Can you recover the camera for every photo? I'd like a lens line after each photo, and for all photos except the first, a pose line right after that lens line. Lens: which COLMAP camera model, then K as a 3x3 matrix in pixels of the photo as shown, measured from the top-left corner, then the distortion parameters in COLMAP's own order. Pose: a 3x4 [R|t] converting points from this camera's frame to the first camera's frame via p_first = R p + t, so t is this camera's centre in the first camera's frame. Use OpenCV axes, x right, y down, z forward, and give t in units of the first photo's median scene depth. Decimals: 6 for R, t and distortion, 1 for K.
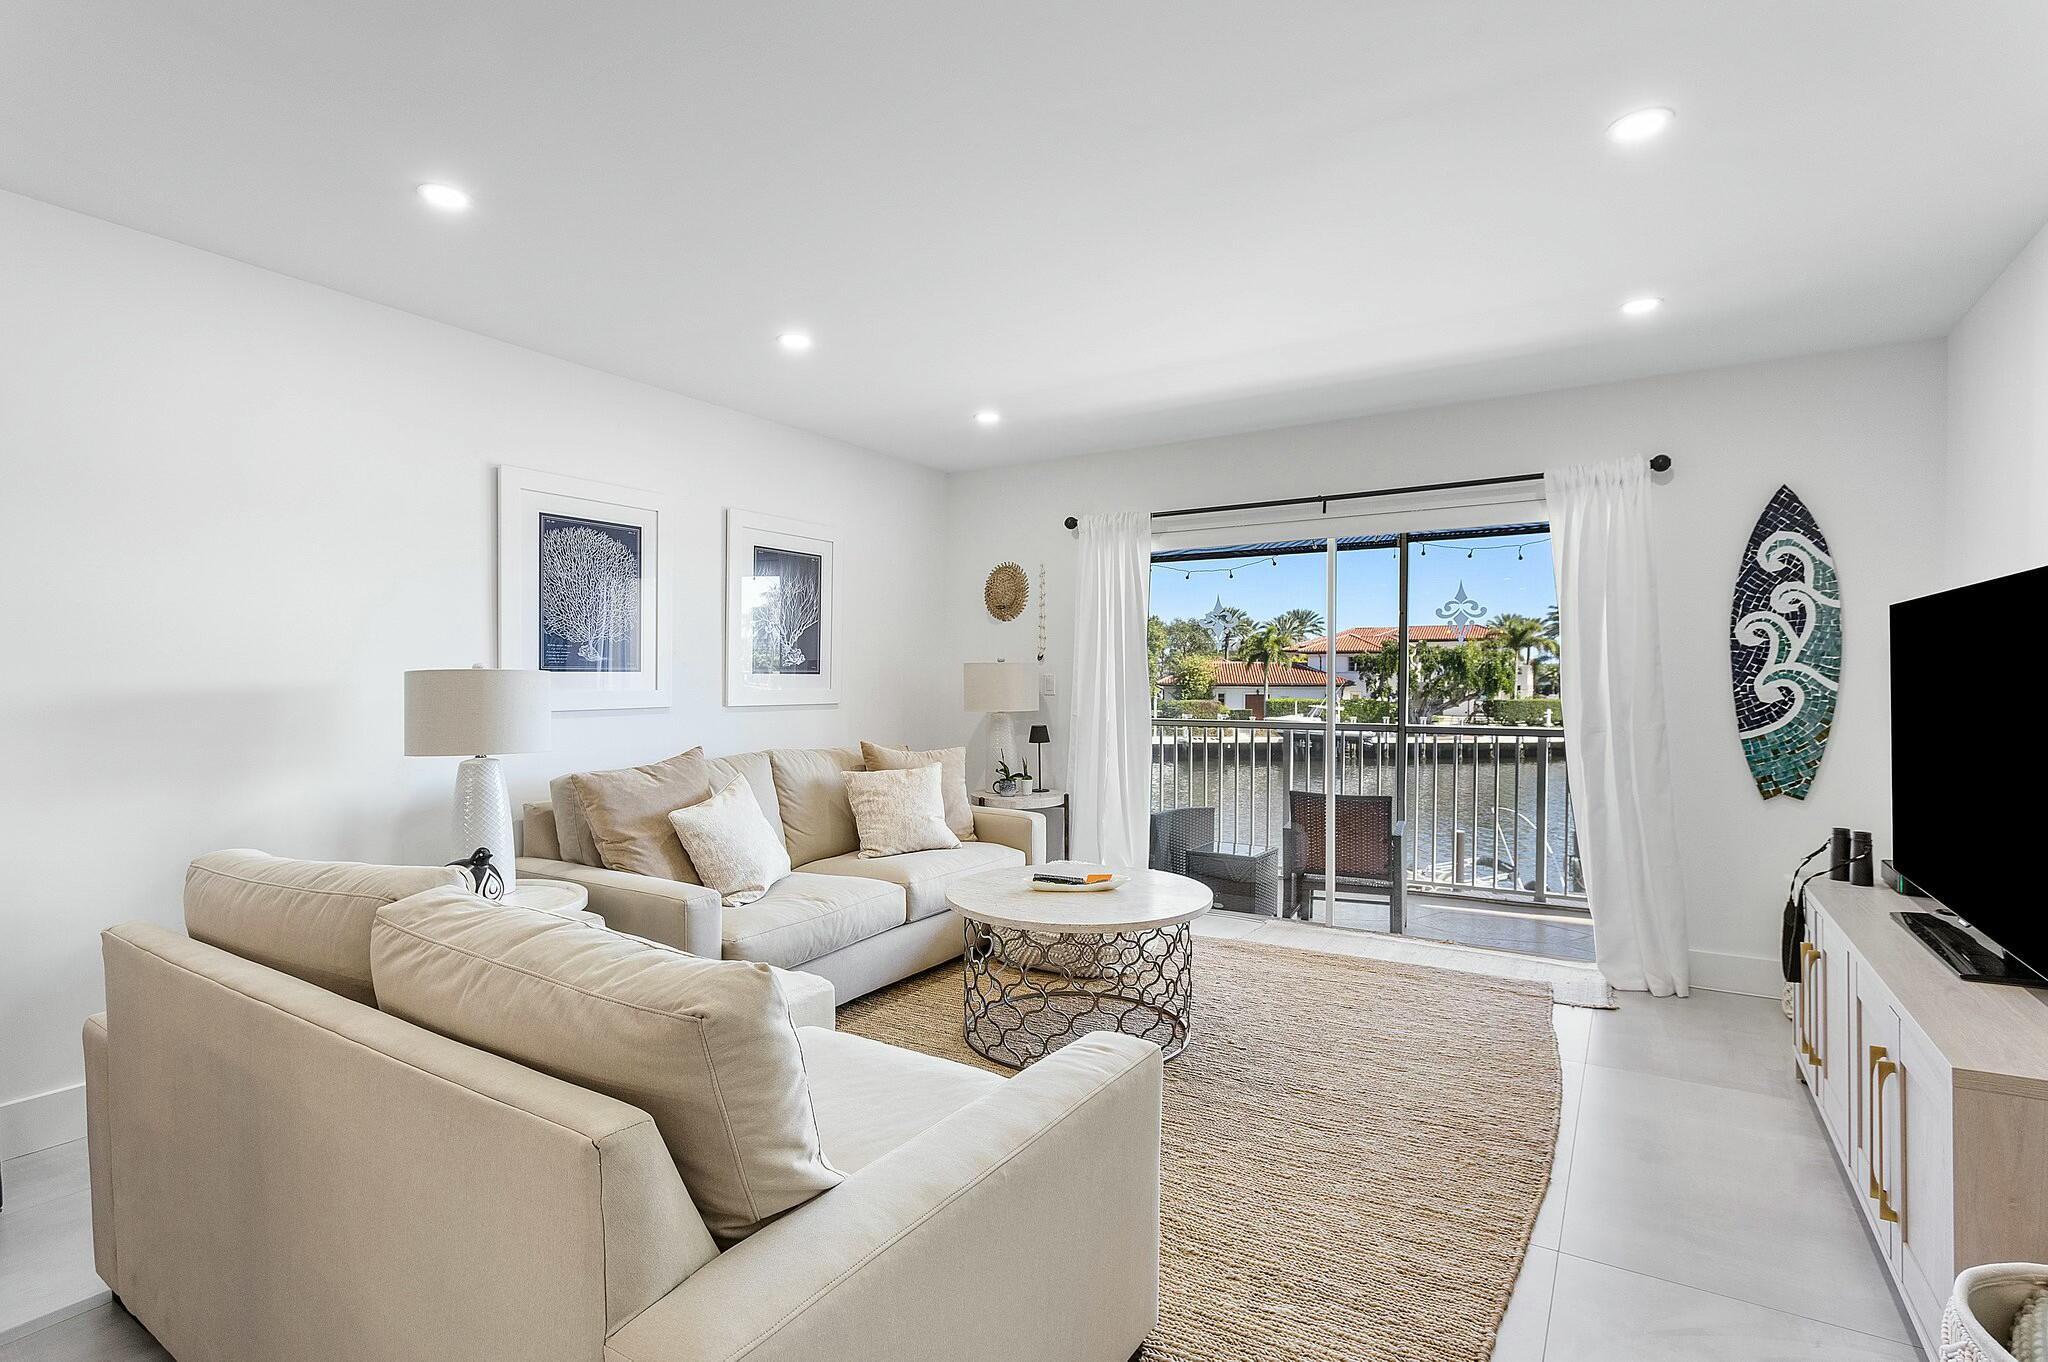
lens RADIAL K [[982.8, 0, 1030.0], [0, 982.8, 683.0], [0, 0, 1]] dist [0.005033, -0.002610]
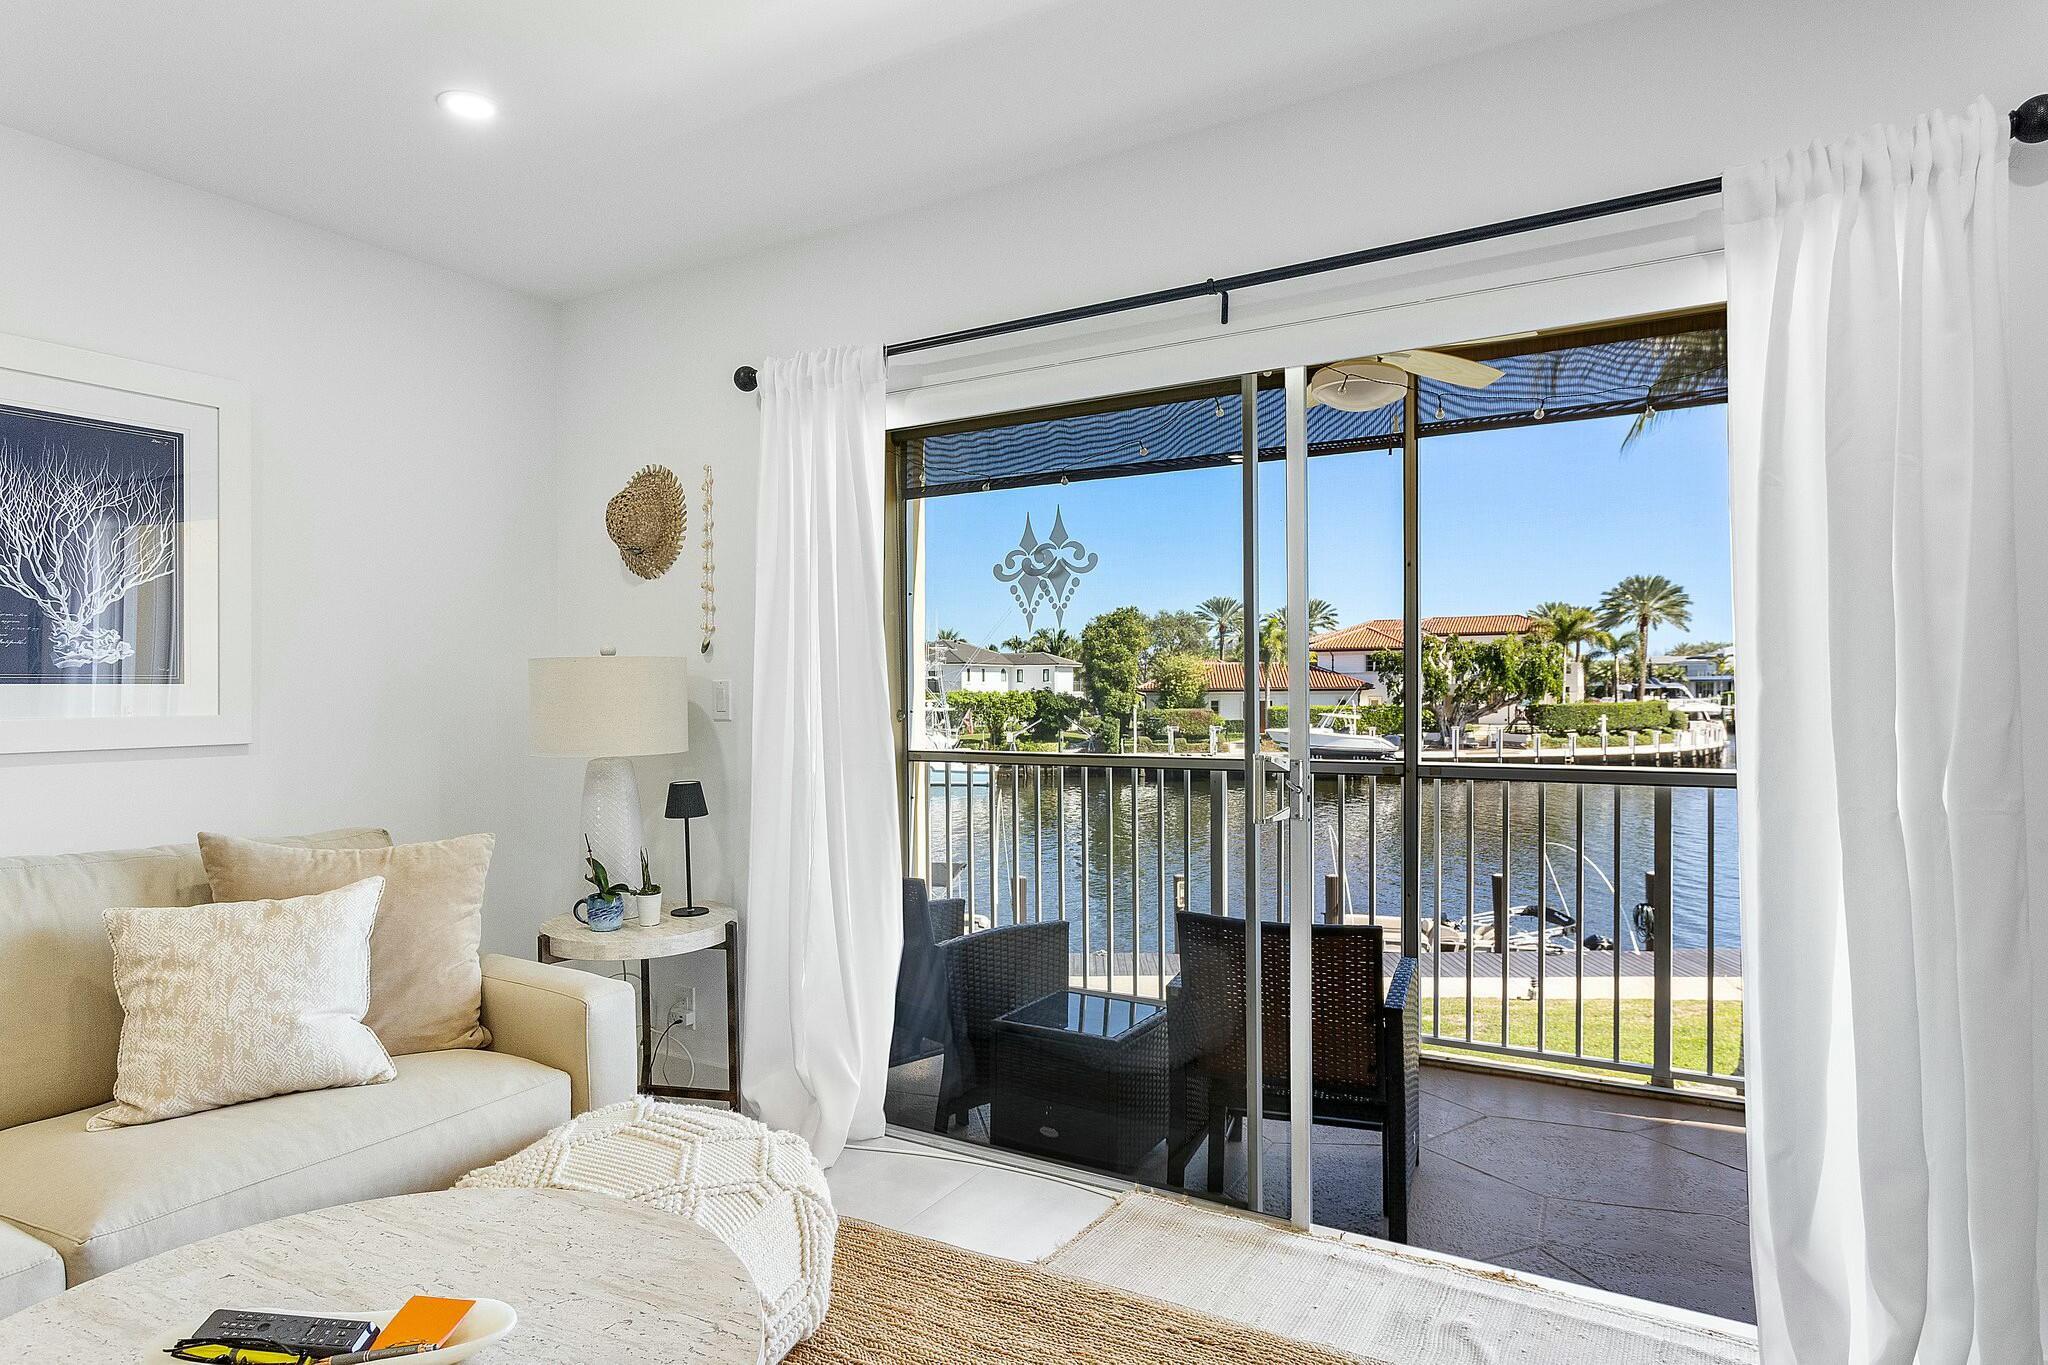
lens RADIAL K [[1164.6, 0, 1009.2], [0, 1164.6, 681.4], [0, 0, 1]] dist [-0.018865, 0.004752]
pose [[0.999854, -0.009990, 0.013874, 0.156855], [0.010089, 0.999924, -0.007055, -0.002187], [-0.013802, 0.007194, 0.999879, 0.381857]]
